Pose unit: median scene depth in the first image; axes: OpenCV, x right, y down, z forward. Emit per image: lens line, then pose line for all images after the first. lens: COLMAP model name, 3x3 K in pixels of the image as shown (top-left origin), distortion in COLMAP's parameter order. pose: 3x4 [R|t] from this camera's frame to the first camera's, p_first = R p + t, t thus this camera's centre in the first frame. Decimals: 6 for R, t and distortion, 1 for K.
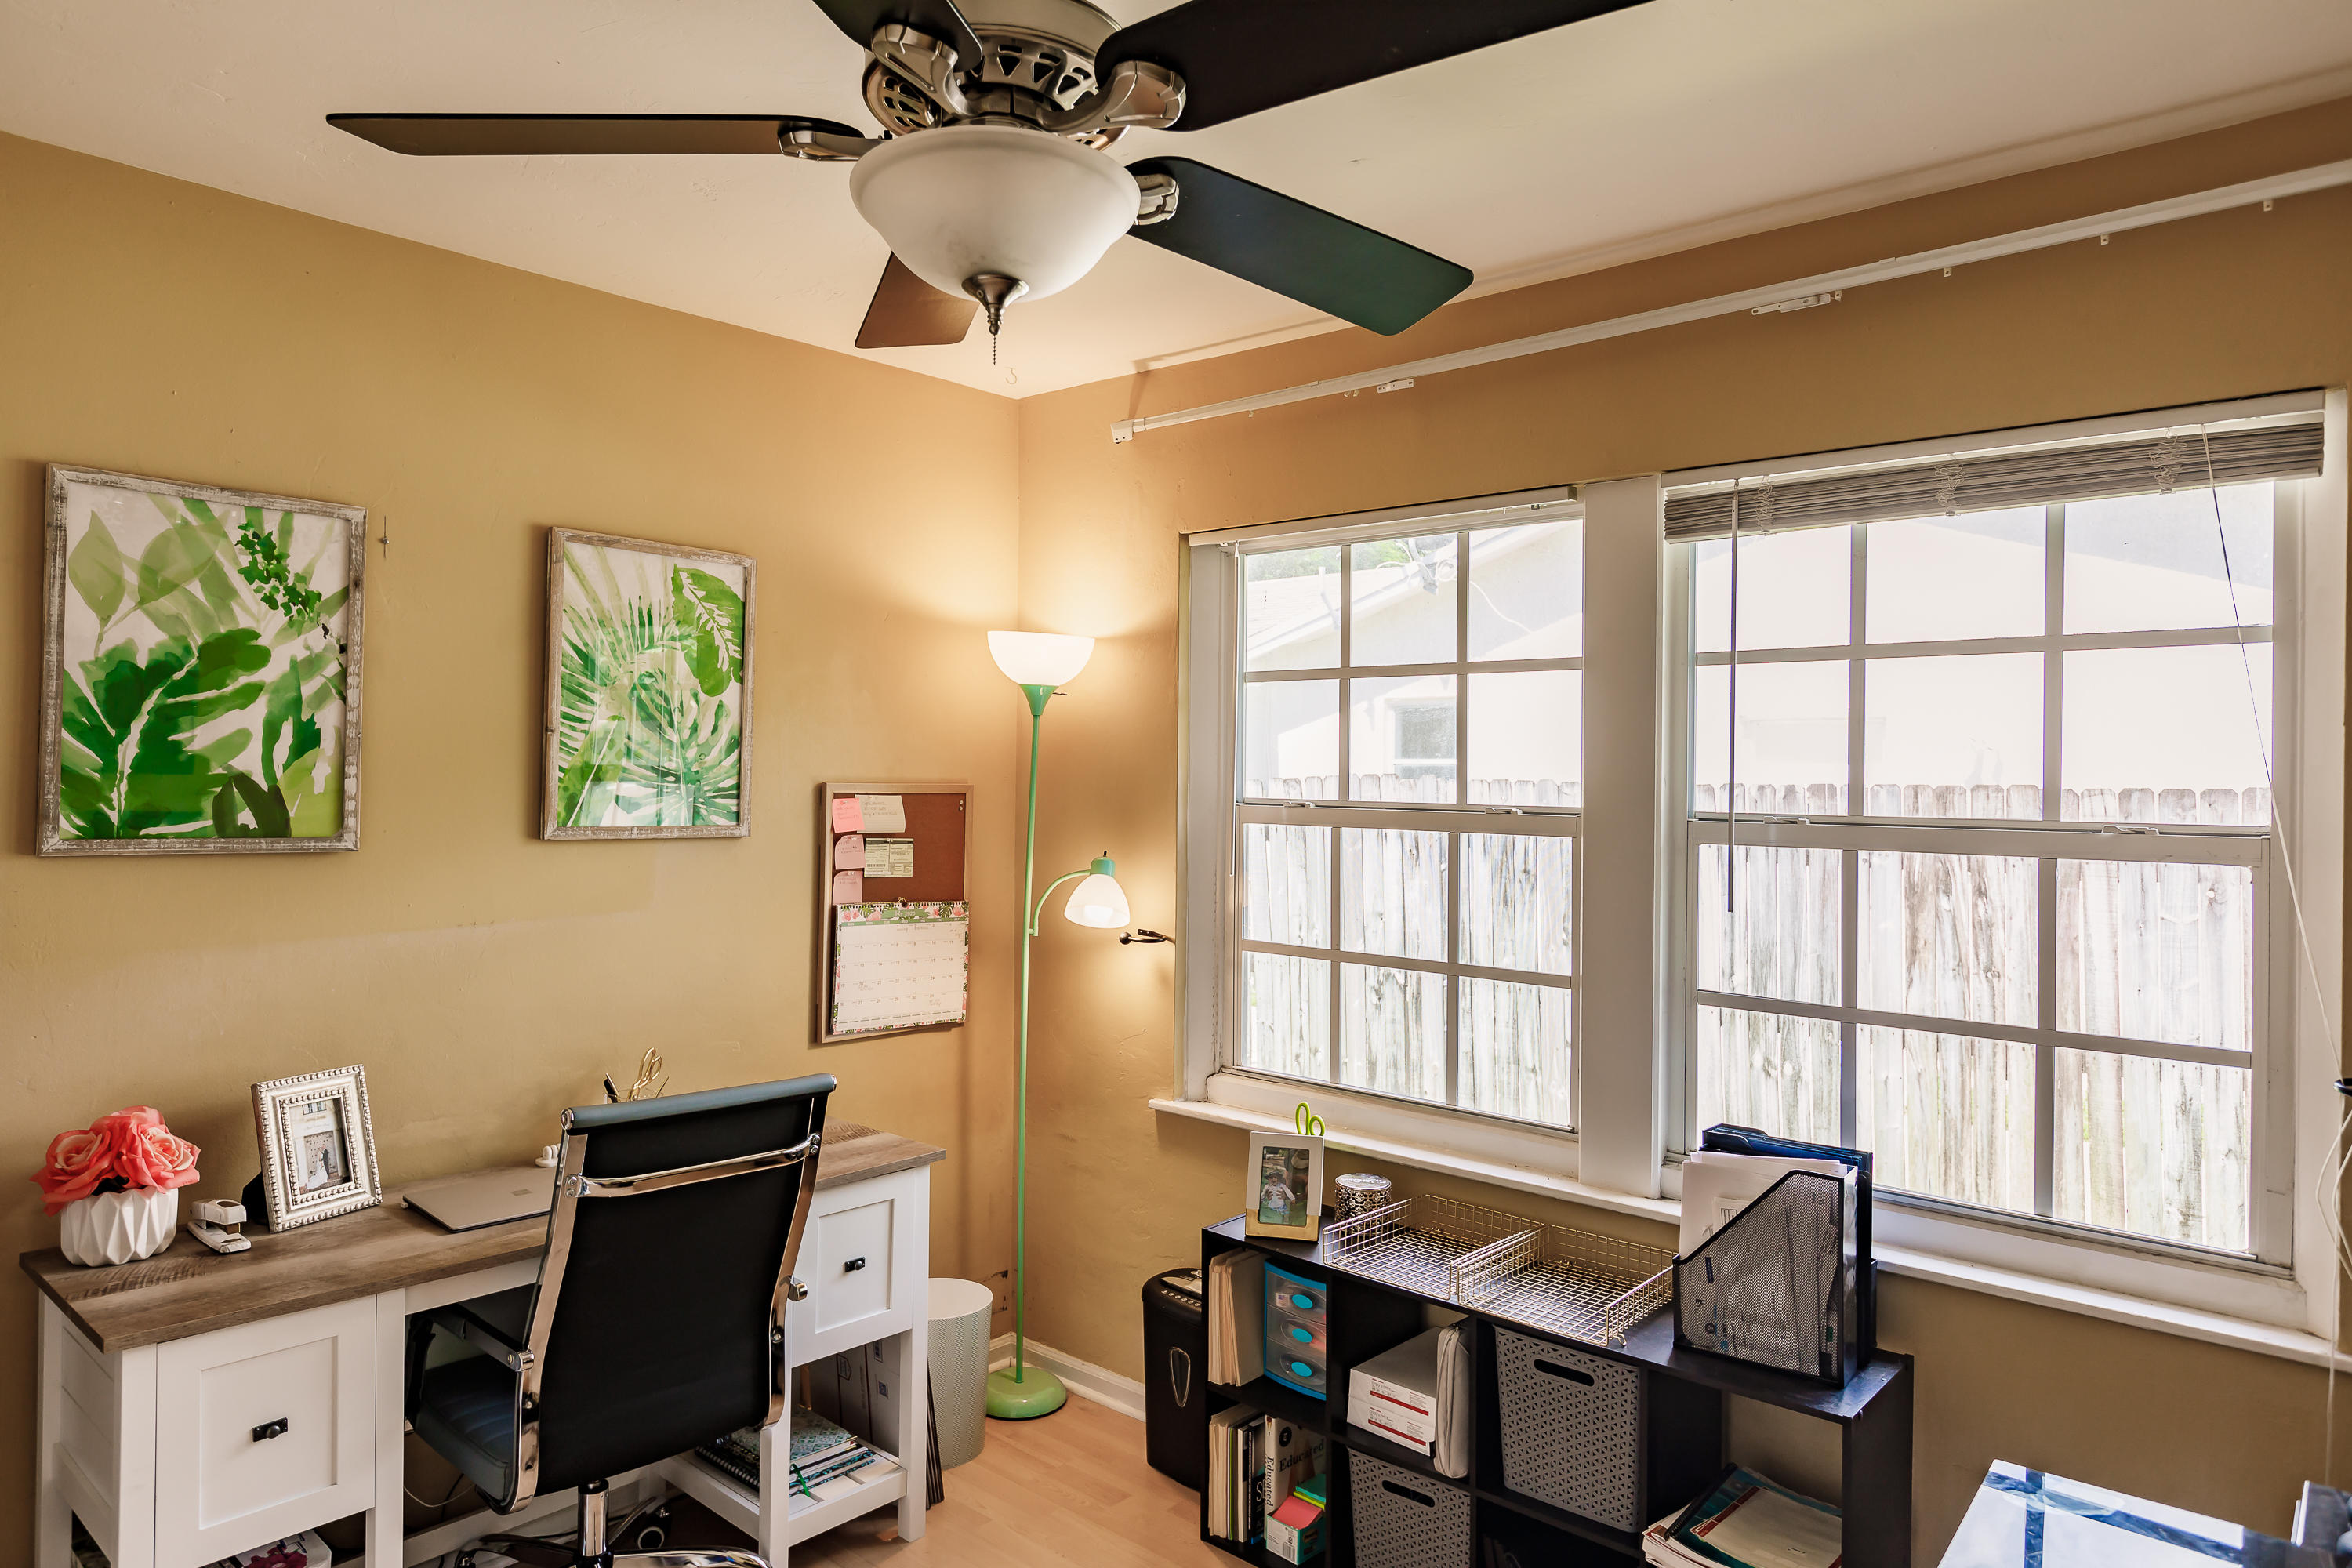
lens RADIAL K [[1469.8, 0, 1171.9], [0, 1469.8, 784.2], [0, 0, 1]] dist [-0.011378, -0.002782]
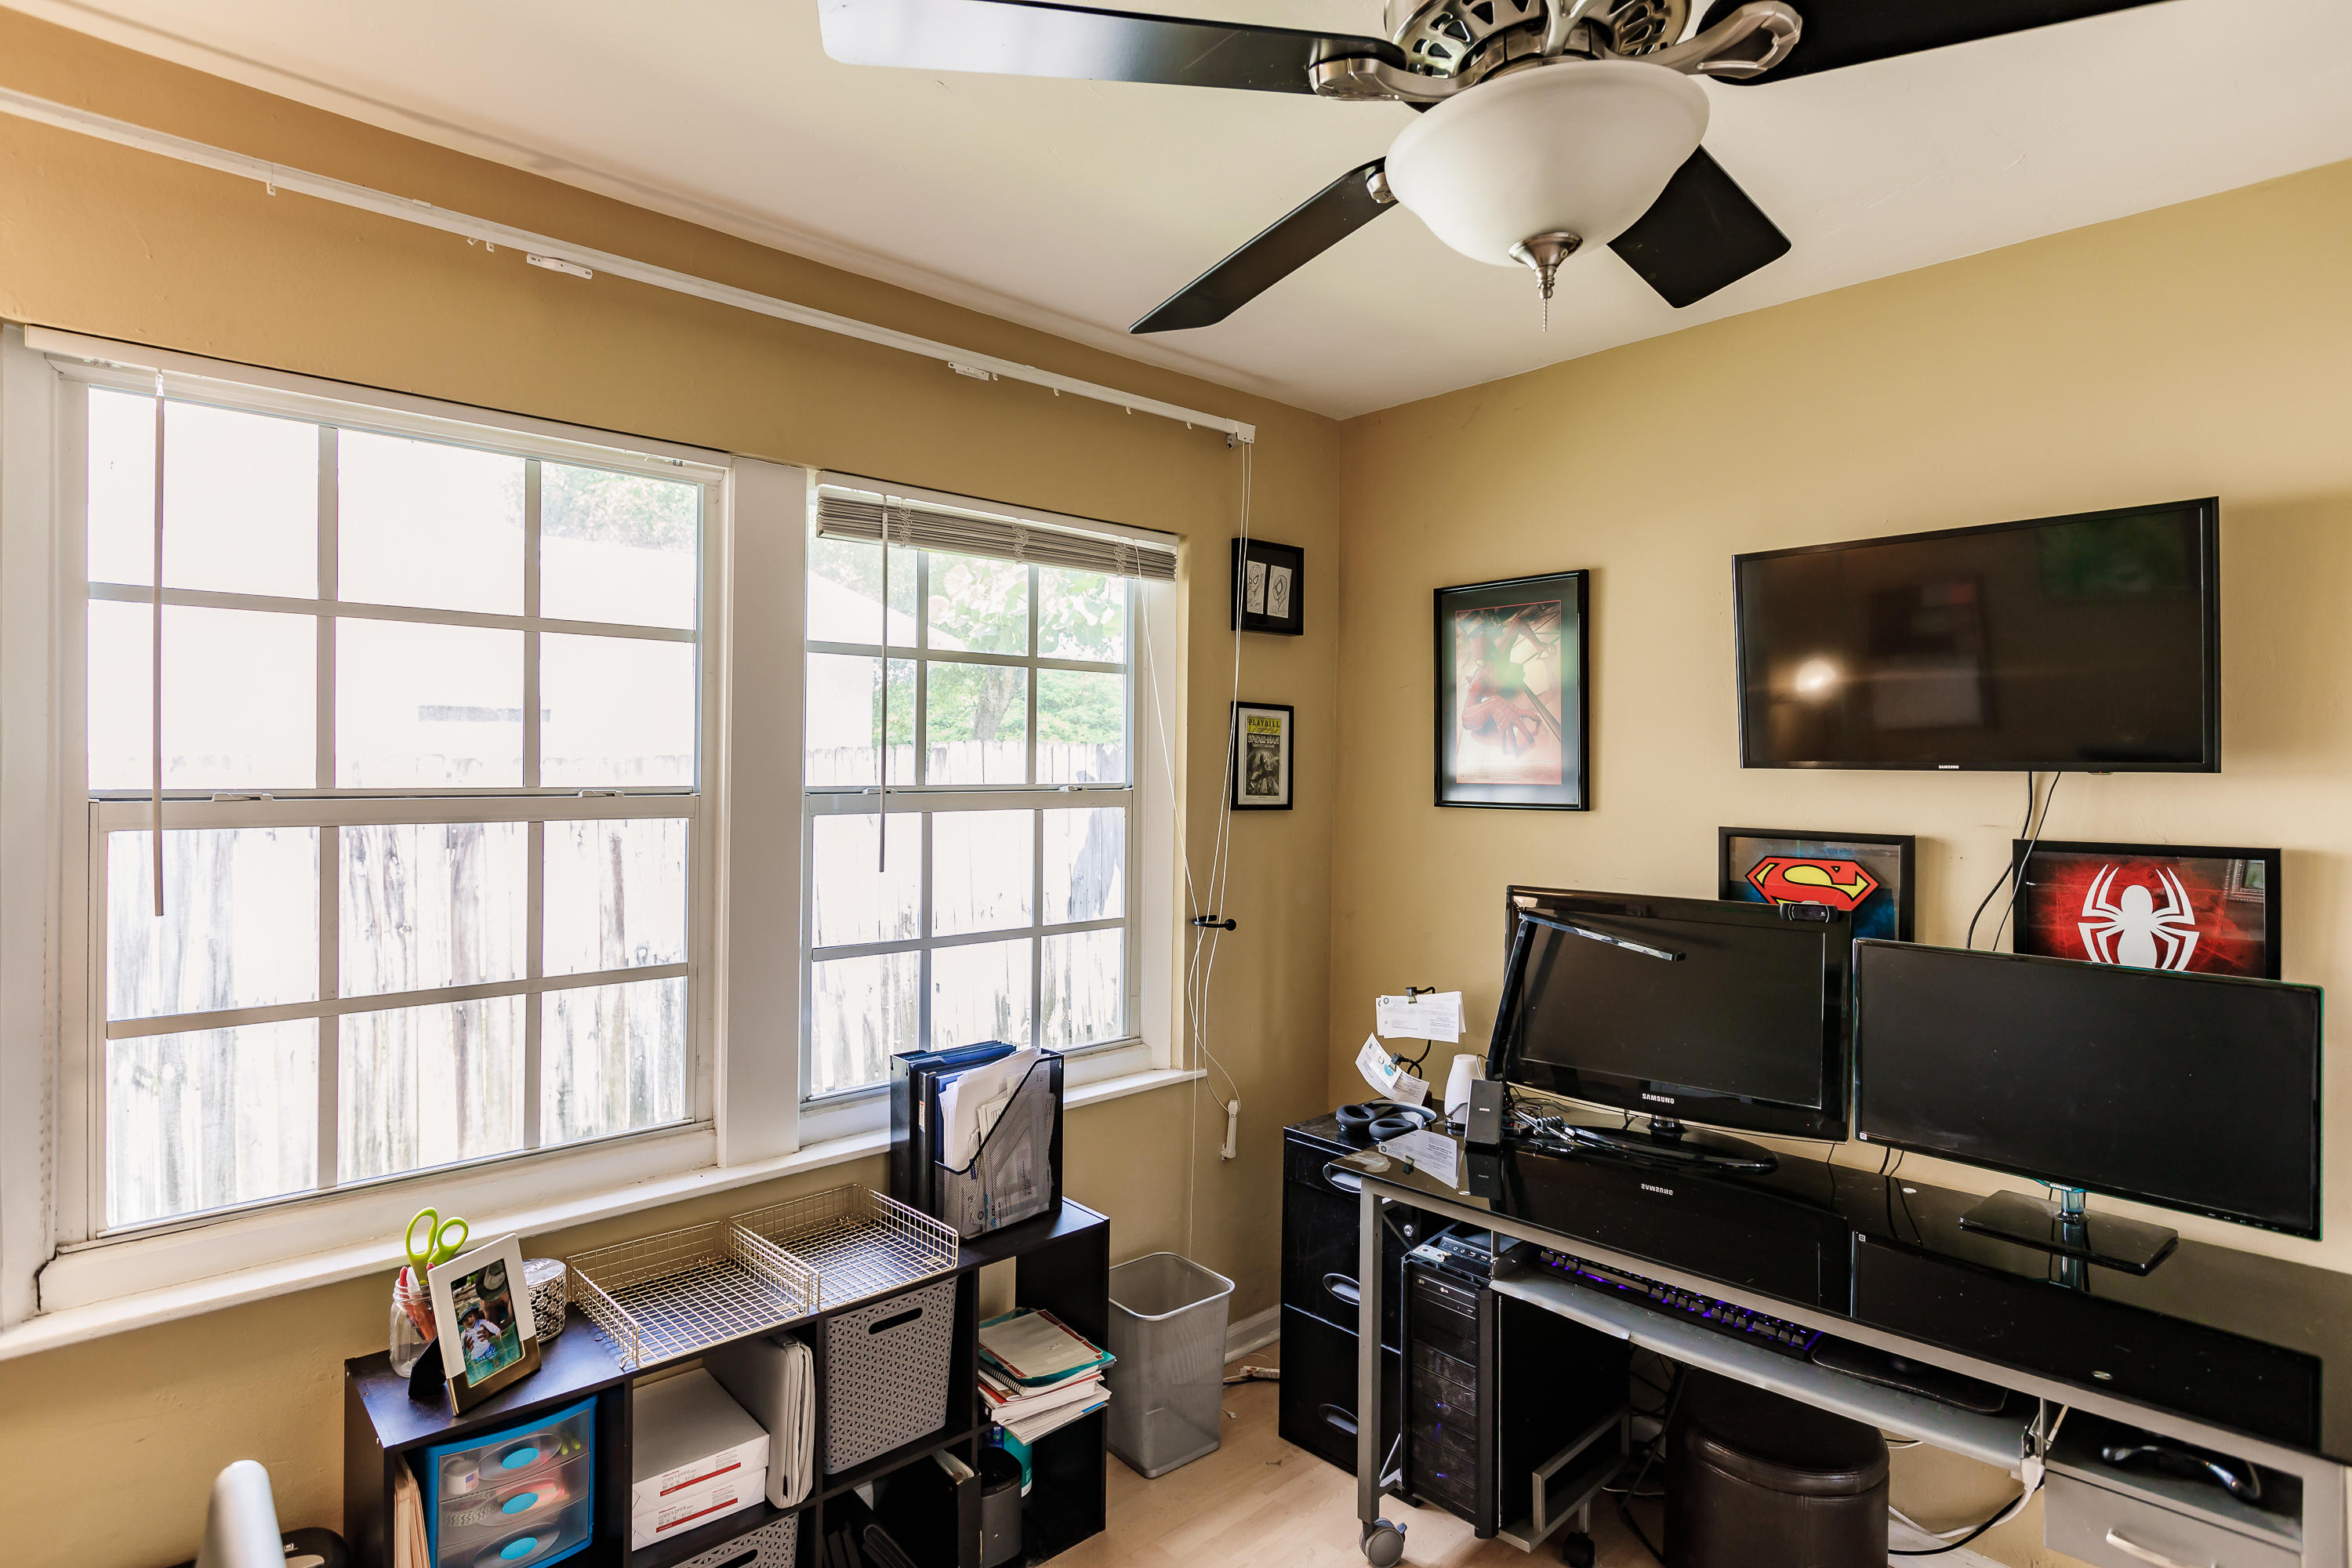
lens RADIAL K [[1209.5, 0, 1165.8], [0, 1209.5, 773.0], [0, 0, 1]] dist [-0.006917, -0.000781]
pose [[0.095064, -0.021395, 0.995241, -0.545361], [0.000940, 0.999771, 0.021402, -0.010267], [-0.995471, -0.001099, 0.095062, 0.695601]]
